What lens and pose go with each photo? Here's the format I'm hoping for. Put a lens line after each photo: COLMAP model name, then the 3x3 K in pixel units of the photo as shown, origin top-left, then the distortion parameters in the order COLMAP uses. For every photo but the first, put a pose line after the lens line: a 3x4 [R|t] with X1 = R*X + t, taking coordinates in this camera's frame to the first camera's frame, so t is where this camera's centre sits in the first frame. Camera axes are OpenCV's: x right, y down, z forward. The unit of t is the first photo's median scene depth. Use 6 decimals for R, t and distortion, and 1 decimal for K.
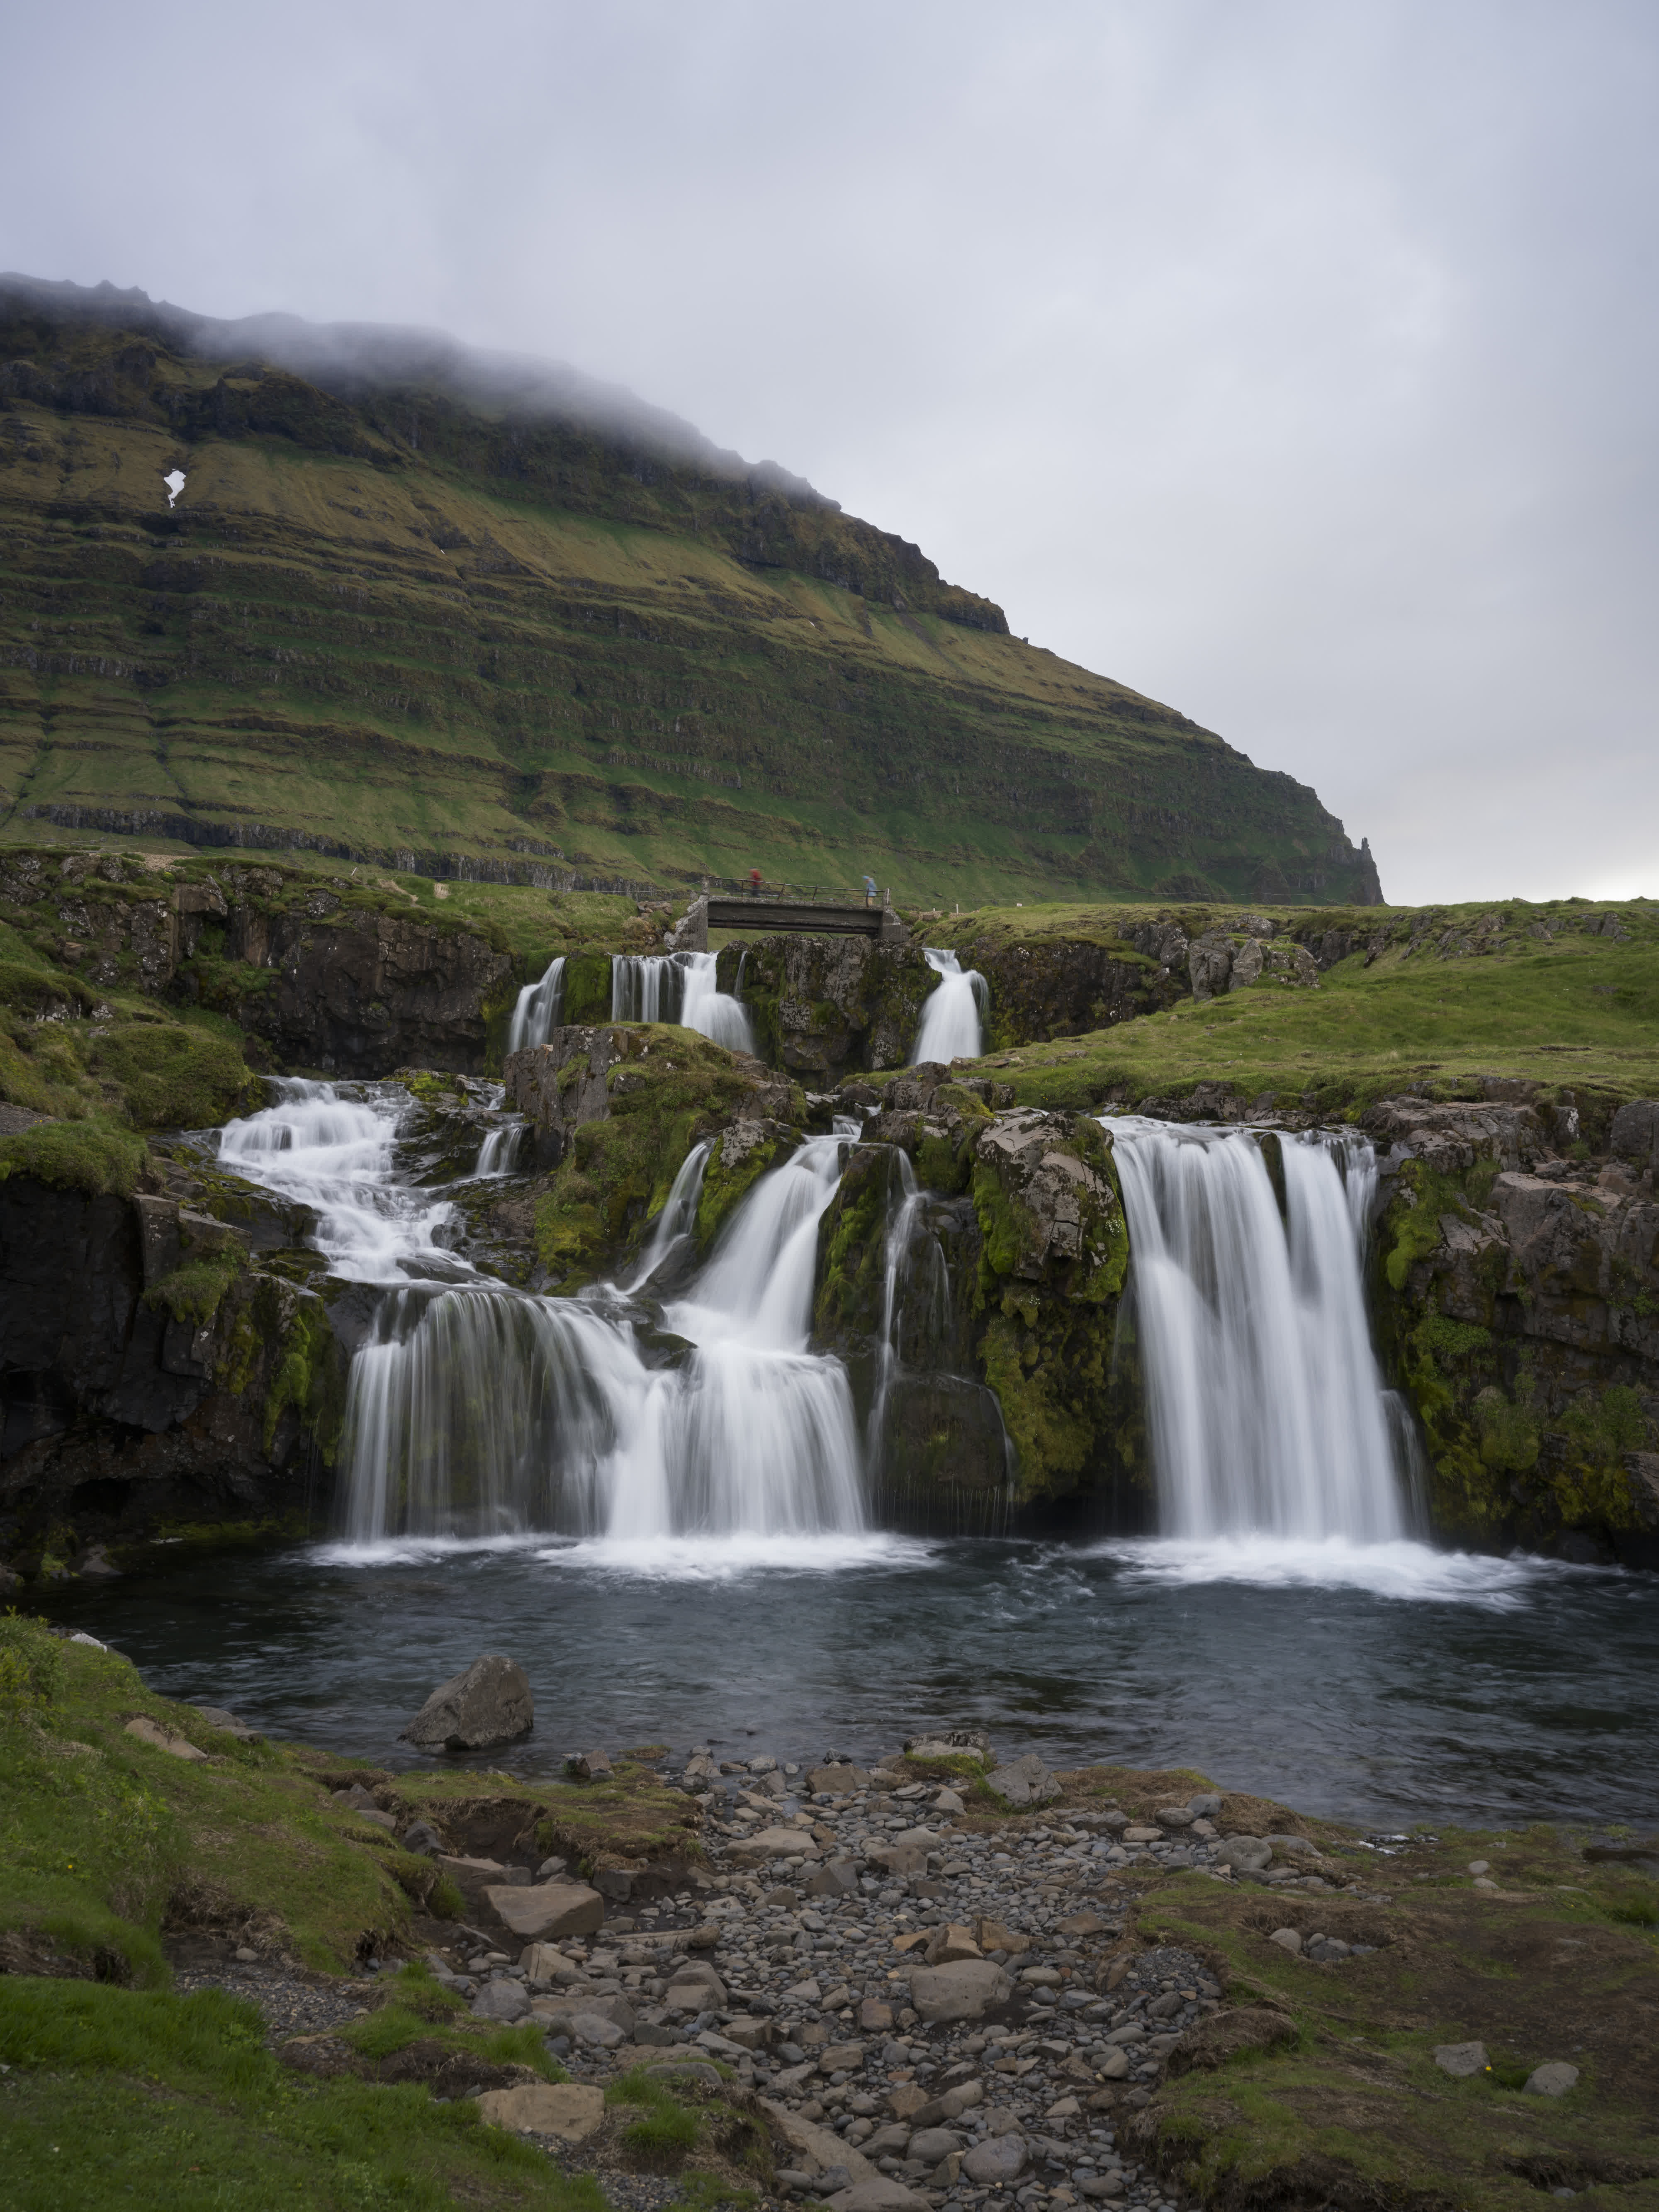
lens RADIAL K [[2342.8, 0, 829.5], [0, 2342.8, 1106.0], [0, 0, 1]] dist [0.081287, -0.128259]
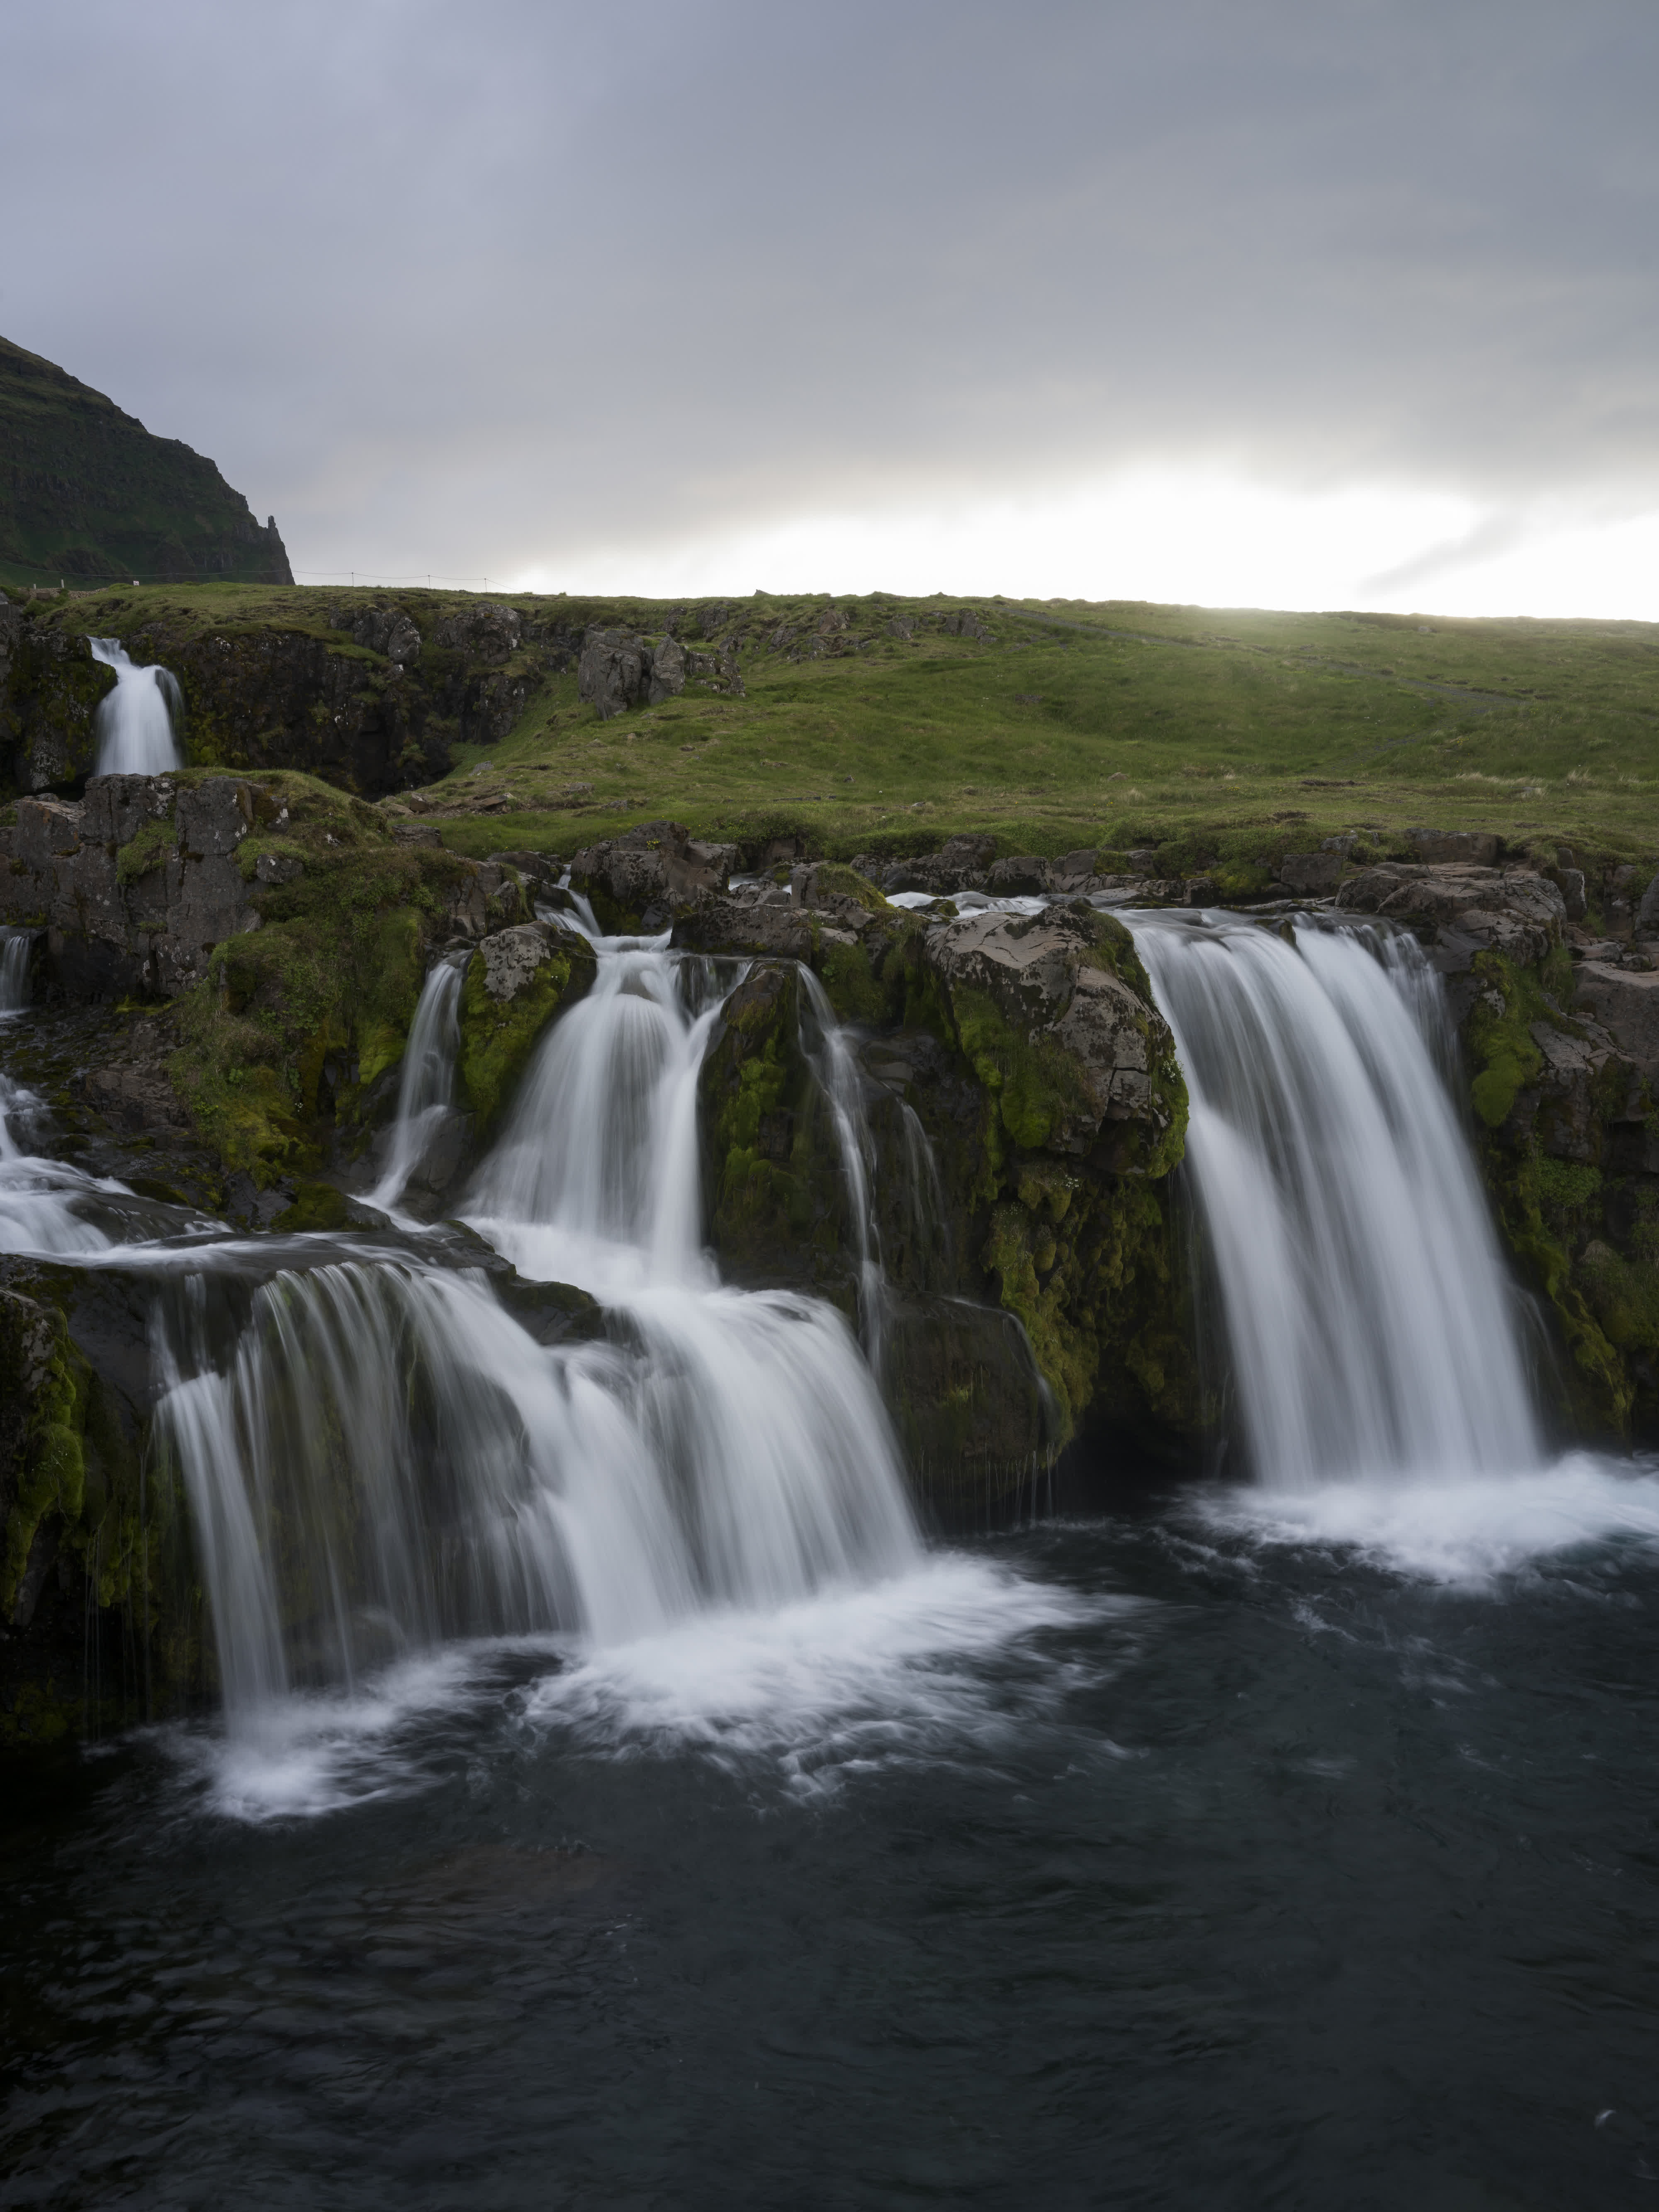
lens RADIAL K [[2342.8, 0, 829.5], [0, 2342.8, 1106.0], [0, 0, 1]] dist [0.081287, -0.128259]
pose [[0.896851, -0.077329, 0.435521, -0.276912], [0.019688, 0.990603, 0.135344, -0.034864], [-0.441895, -0.112809, 0.889946, 0.414041]]
